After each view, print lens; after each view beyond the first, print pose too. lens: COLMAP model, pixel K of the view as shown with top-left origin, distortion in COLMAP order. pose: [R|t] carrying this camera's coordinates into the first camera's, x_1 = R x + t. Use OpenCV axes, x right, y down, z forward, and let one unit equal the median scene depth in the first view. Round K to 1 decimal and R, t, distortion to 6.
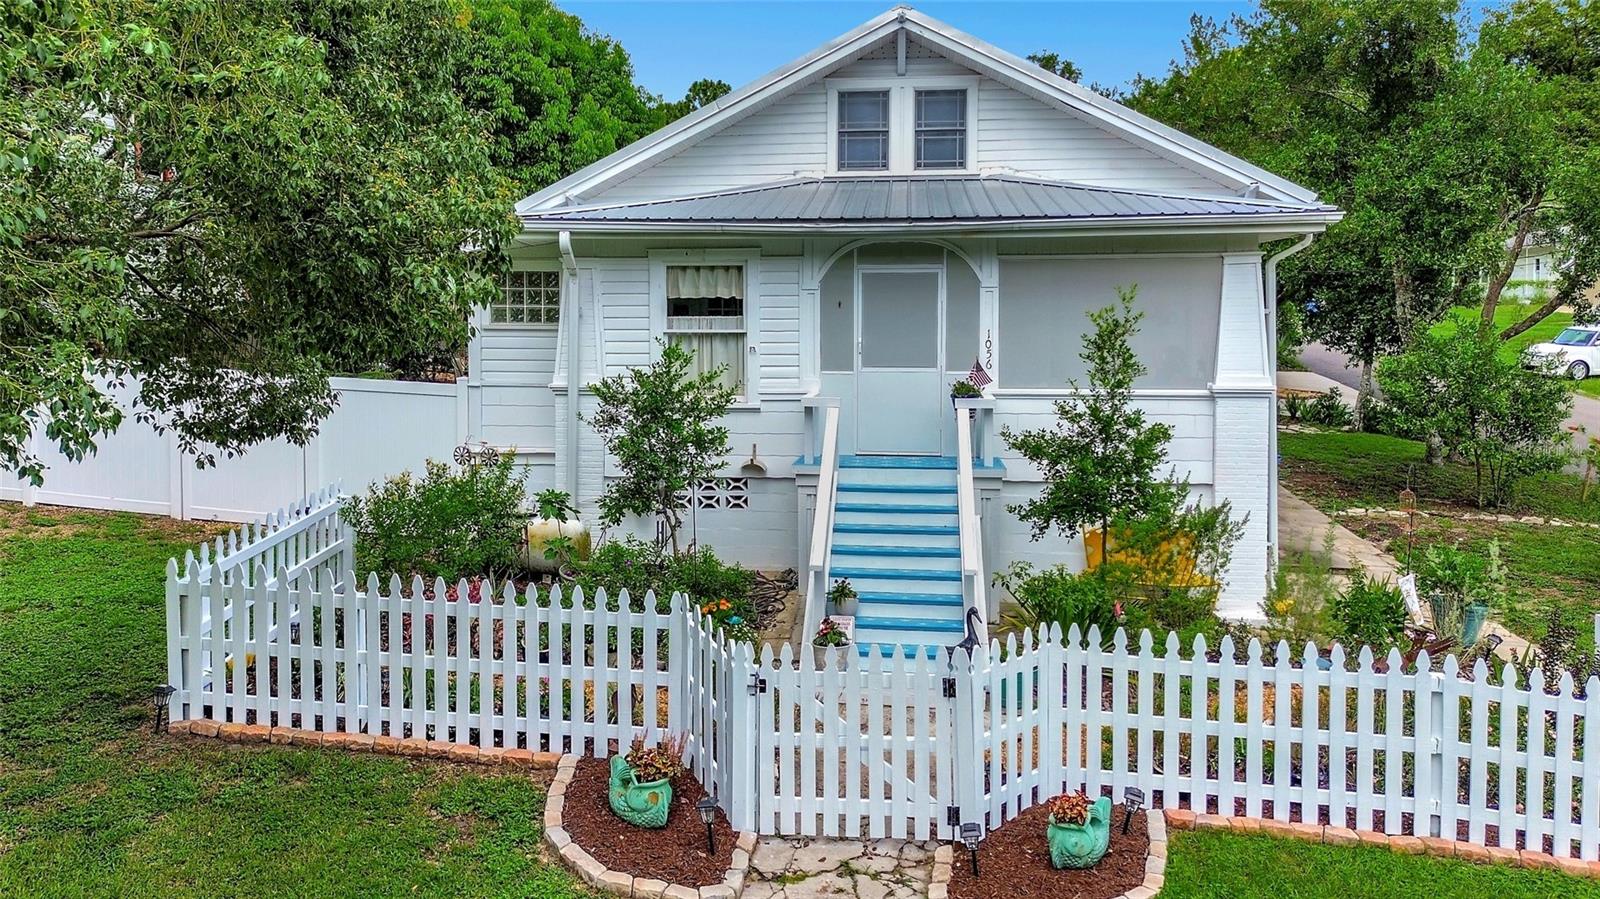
lens RADIAL K [[1161.6, 0, 795.9], [0, 1161.6, 369.5], [0, 0, 1]] dist [0.053481, -0.050408]
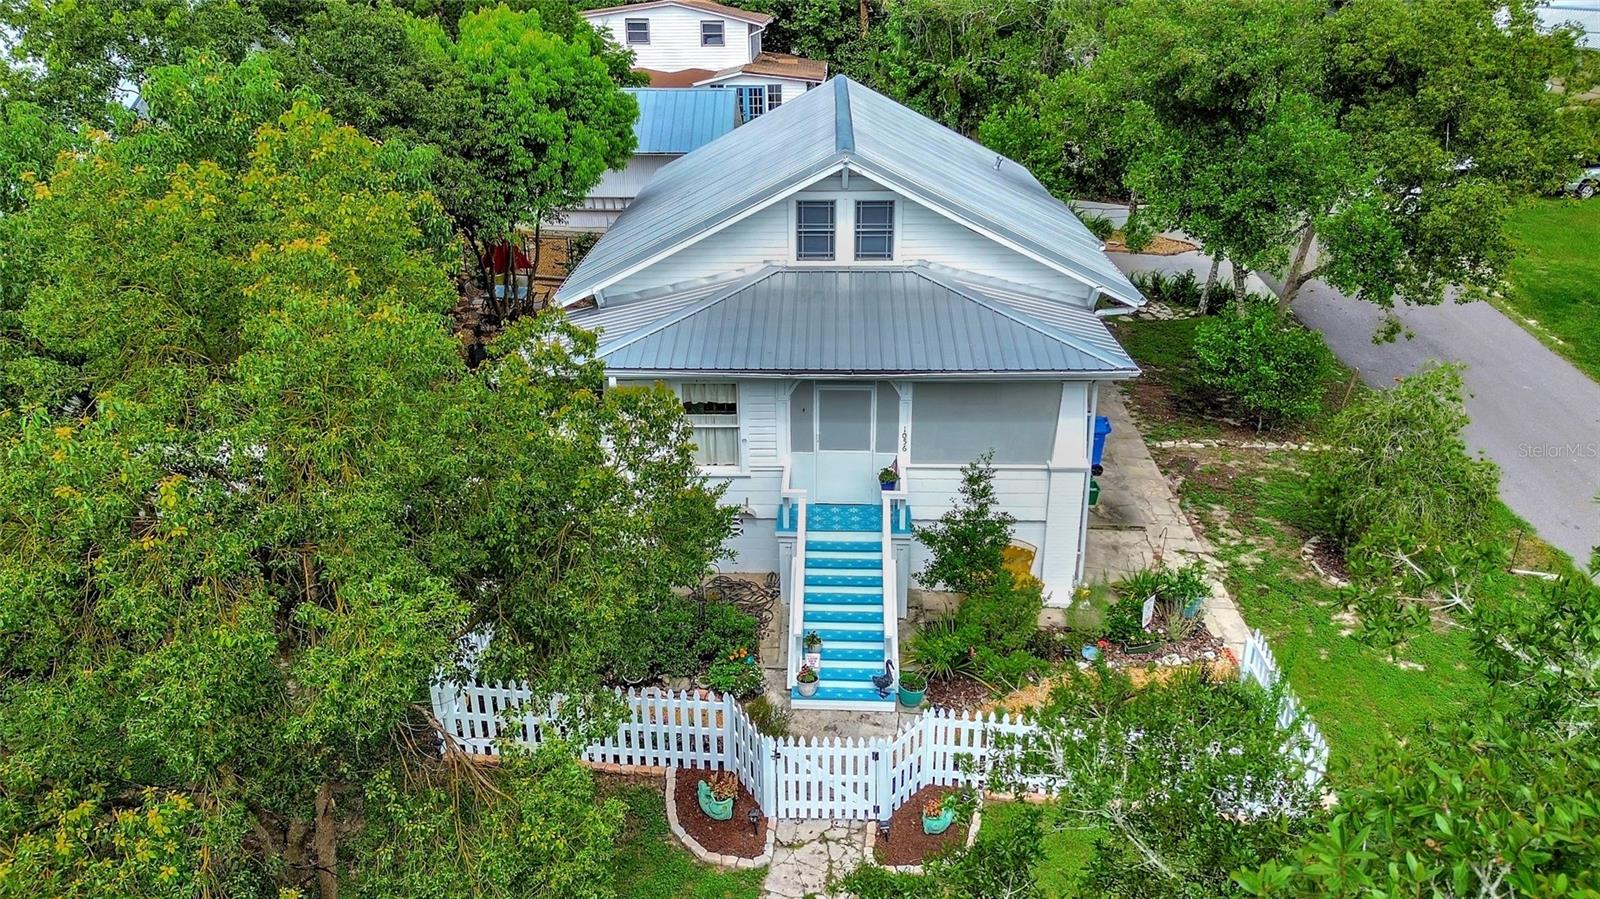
lens RADIAL K [[1150.2, 0, 800.0], [0, 1150.2, 449.5], [0, 0, 1]] dist [0.082847, -0.100985]
pose [[0.997693, -0.032362, 0.059673, -0.081382], [0.008848, 0.933541, 0.358362, -0.787595], [-0.067304, -0.357007, 0.931674, -0.534254]]
